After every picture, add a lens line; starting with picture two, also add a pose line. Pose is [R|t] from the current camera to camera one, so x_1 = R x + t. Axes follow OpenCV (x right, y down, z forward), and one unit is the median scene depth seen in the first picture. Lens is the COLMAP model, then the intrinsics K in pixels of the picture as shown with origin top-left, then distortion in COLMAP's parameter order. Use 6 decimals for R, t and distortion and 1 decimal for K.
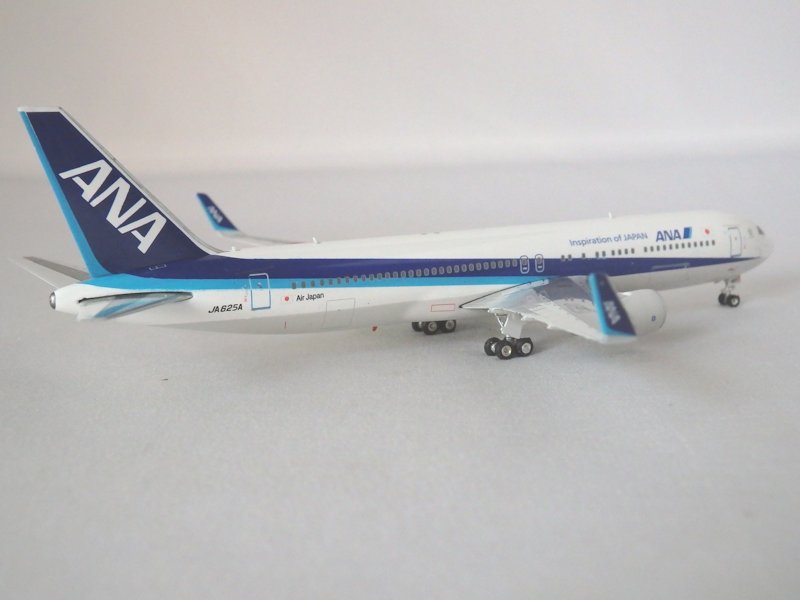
lens RADIAL K [[1141.2, 0, 400.0], [0, 1141.2, 300.0], [0, 0, 1]] dist [-0.018555, -0.036977]
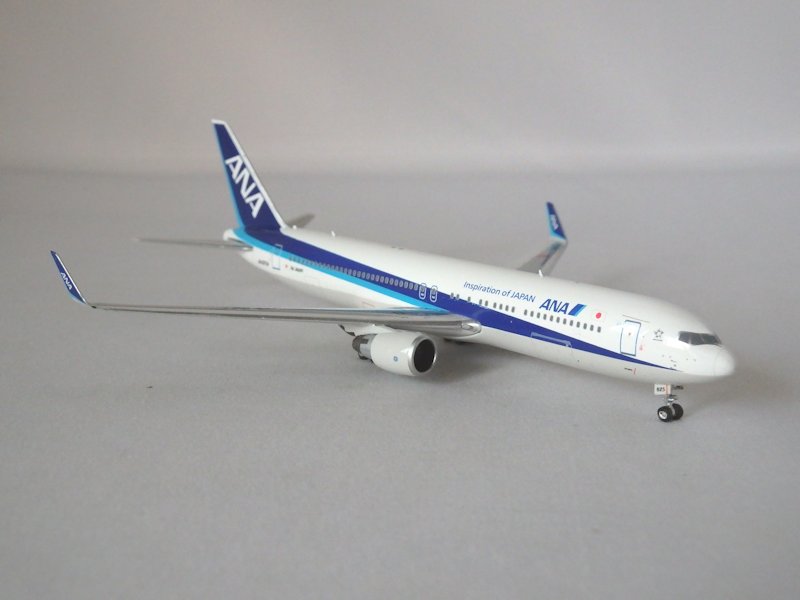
lens RADIAL K [[1141.2, 0, 400.0], [0, 1141.2, 300.0], [0, 0, 1]] dist [-0.018555, -0.036977]
pose [[0.233503, 0.217459, -0.947728, 1.150476], [-0.198316, 0.964835, 0.172523, -0.208463], [0.951918, 0.147665, 0.268418, 0.673527]]
